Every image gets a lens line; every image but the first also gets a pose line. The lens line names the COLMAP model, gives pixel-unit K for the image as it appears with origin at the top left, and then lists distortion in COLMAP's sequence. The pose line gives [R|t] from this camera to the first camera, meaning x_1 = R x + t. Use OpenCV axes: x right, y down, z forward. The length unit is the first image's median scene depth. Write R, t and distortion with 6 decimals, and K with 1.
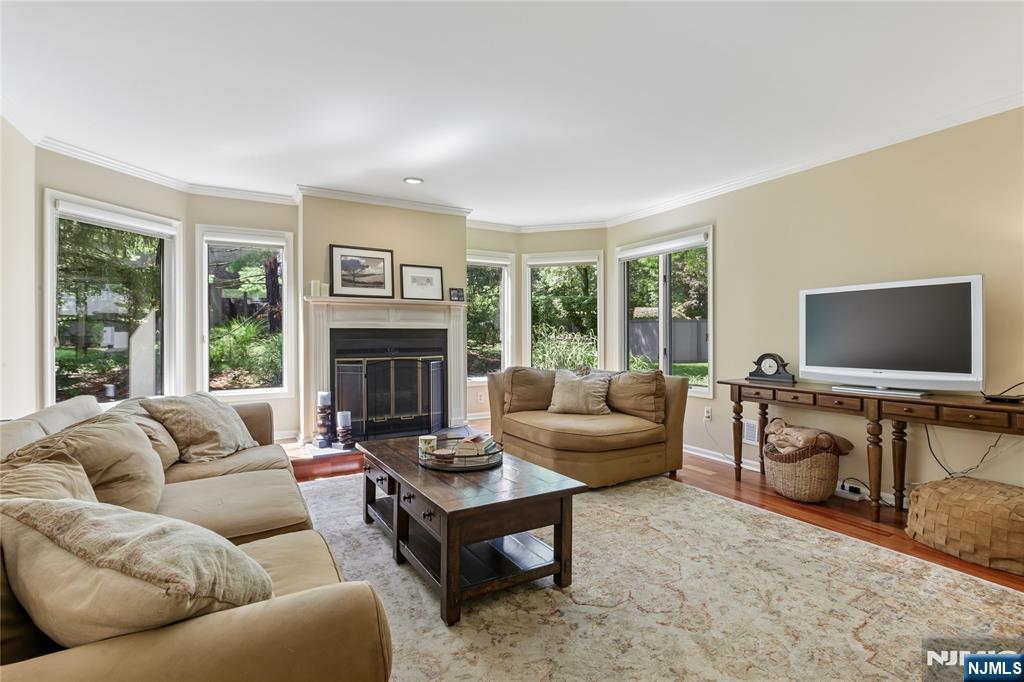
lens RADIAL K [[471.4, 0, 511.0], [0, 471.4, 338.6], [0, 0, 1]] dist [-0.020500, 0.004260]
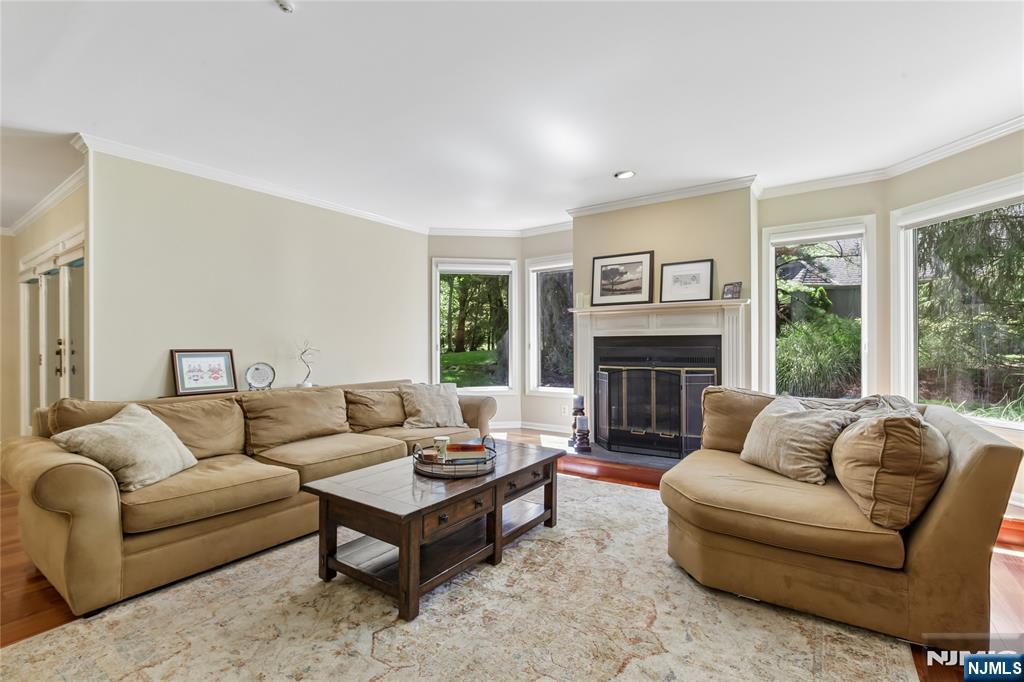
lens RADIAL K [[471.4, 0, 511.2], [0, 471.4, 340.1], [0, 0, 1]] dist [-0.020500, 0.004260]
pose [[0.415795, -0.006986, -0.909431, 0.539800], [-0.001761, 0.999962, -0.008486, -0.005254], [0.909456, 0.005130, 0.415767, 0.419312]]
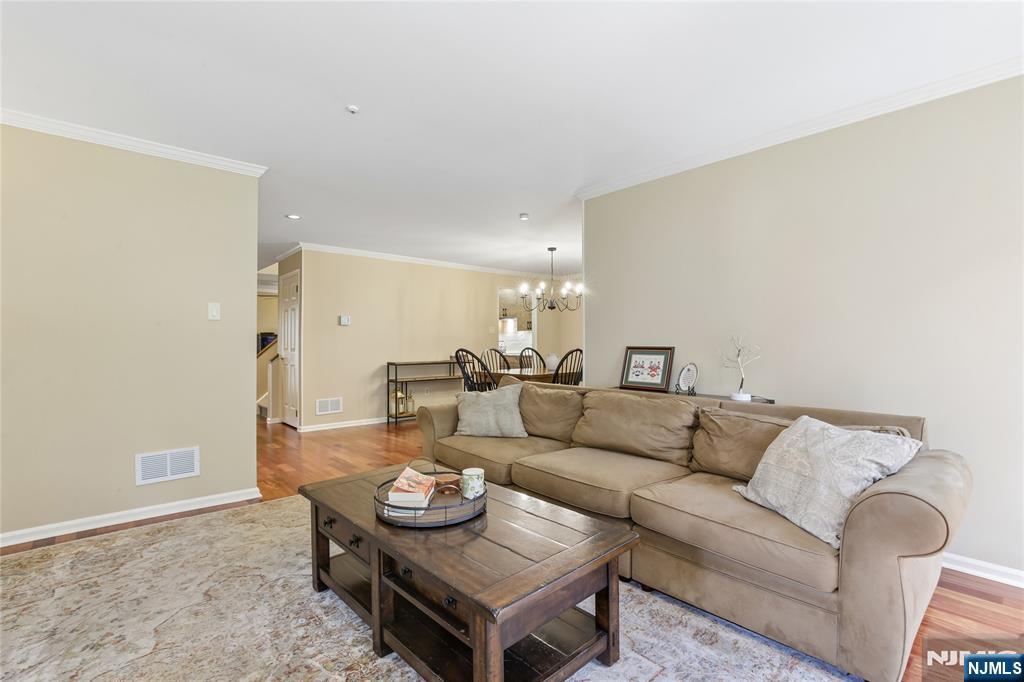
lens RADIAL K [[471.4, 0, 522.4], [0, 471.4, 340.1], [0, 0, 1]] dist [-0.020500, 0.004260]
pose [[-0.976358, 0.001487, -0.216155, -0.052089], [0.001087, 0.999997, 0.001967, -0.009454], [0.216158, 0.001685, -0.976357, 1.094895]]
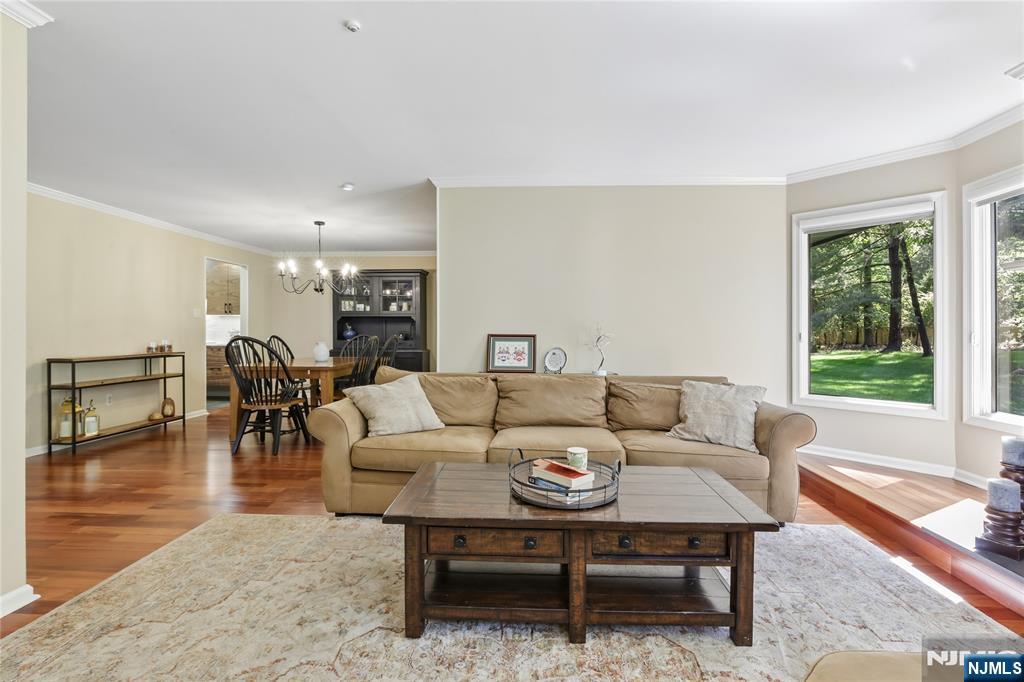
lens RADIAL K [[471.4, 0, 523.3], [0, 471.4, 344.2], [0, 0, 1]] dist [-0.020500, 0.004260]
pose [[-0.540822, 0.021764, -0.840855, 0.360026], [-0.009948, 0.999430, 0.032267, -0.006661], [0.841078, 0.025815, -0.540297, 0.834151]]
